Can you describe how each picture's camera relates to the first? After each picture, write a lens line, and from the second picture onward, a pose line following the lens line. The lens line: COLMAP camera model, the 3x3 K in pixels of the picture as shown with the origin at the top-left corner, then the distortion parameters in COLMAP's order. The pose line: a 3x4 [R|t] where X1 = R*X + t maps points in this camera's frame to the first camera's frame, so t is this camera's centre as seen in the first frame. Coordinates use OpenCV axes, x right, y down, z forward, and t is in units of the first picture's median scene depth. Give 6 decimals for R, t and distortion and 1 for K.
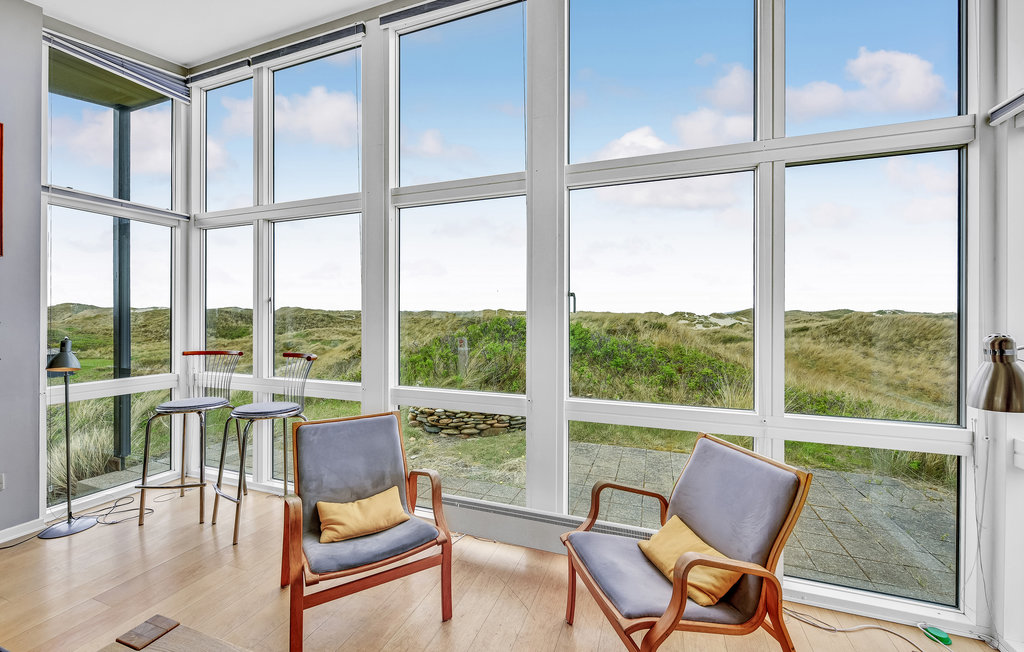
lens RADIAL K [[407.3, 0, 510.1], [0, 407.3, 319.0], [0, 0, 1]] dist [-0.007366, -0.000171]
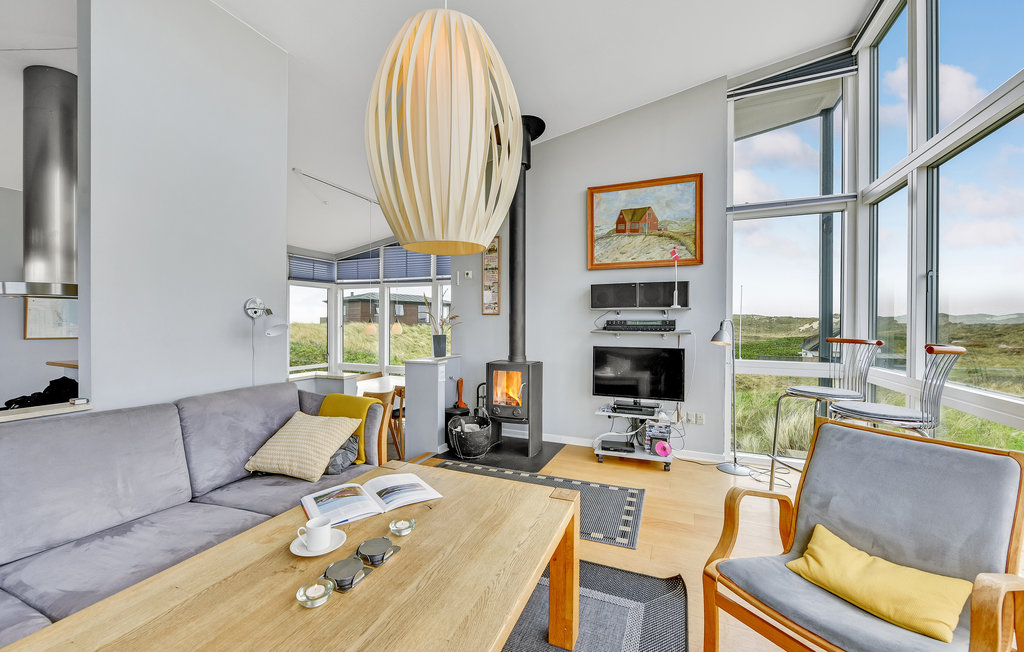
lens RADIAL K [[407.3, 0, 505.1], [0, 407.3, 326.9], [0, 0, 1]] dist [-0.007366, -0.000171]
pose [[-0.062545, 0.005913, -0.998025, 0.155333], [-0.008966, 0.999939, 0.006486, 0.042006], [0.998002, 0.009354, -0.062488, 0.229323]]
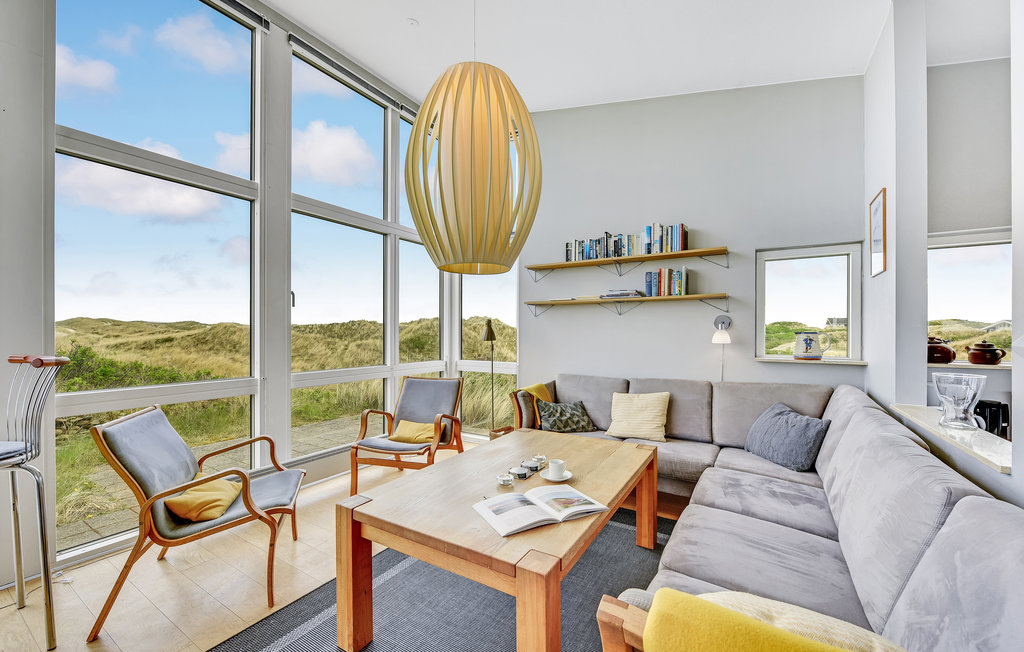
lens RADIAL K [[407.3, 0, 506.3], [0, 407.3, 333.0], [0, 0, 1]] dist [-0.007366, -0.000171]
pose [[0.205353, -0.007337, 0.978660, -0.614453], [0.002817, 0.999972, 0.006905, 0.038546], [-0.978684, 0.001339, 0.205368, 0.039425]]
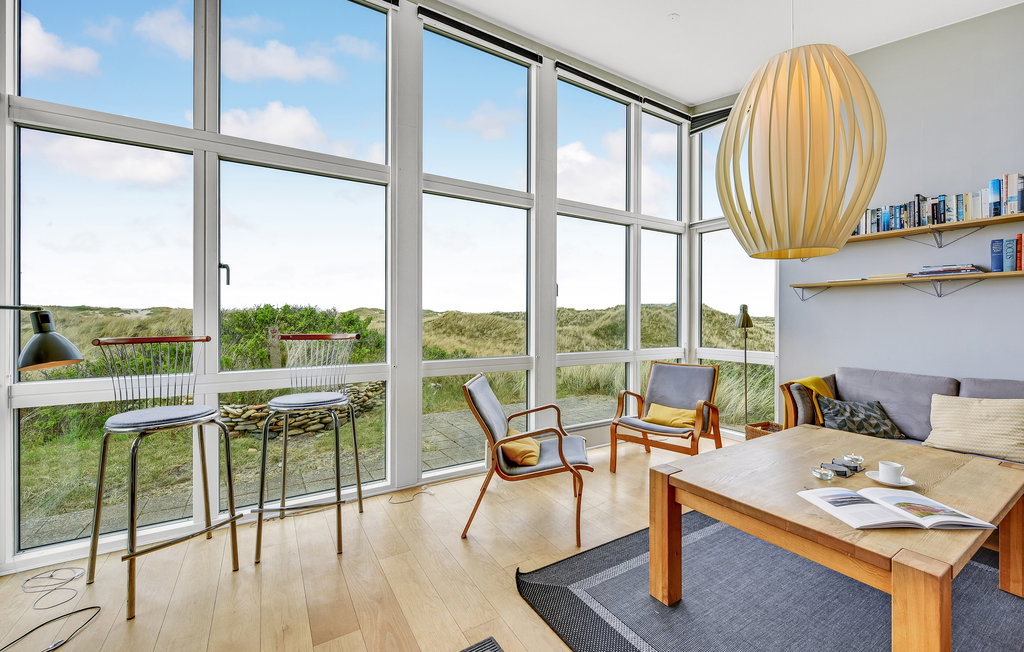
lens RADIAL K [[407.3, 0, 500.7], [0, 407.3, 318.6], [0, 0, 1]] dist [-0.007366, -0.000171]
pose [[0.633761, -0.004294, 0.773517, -0.718150], [0.003298, 0.999991, 0.002849, 0.039166], [-0.773522, 0.000745, 0.633769, 0.127447]]
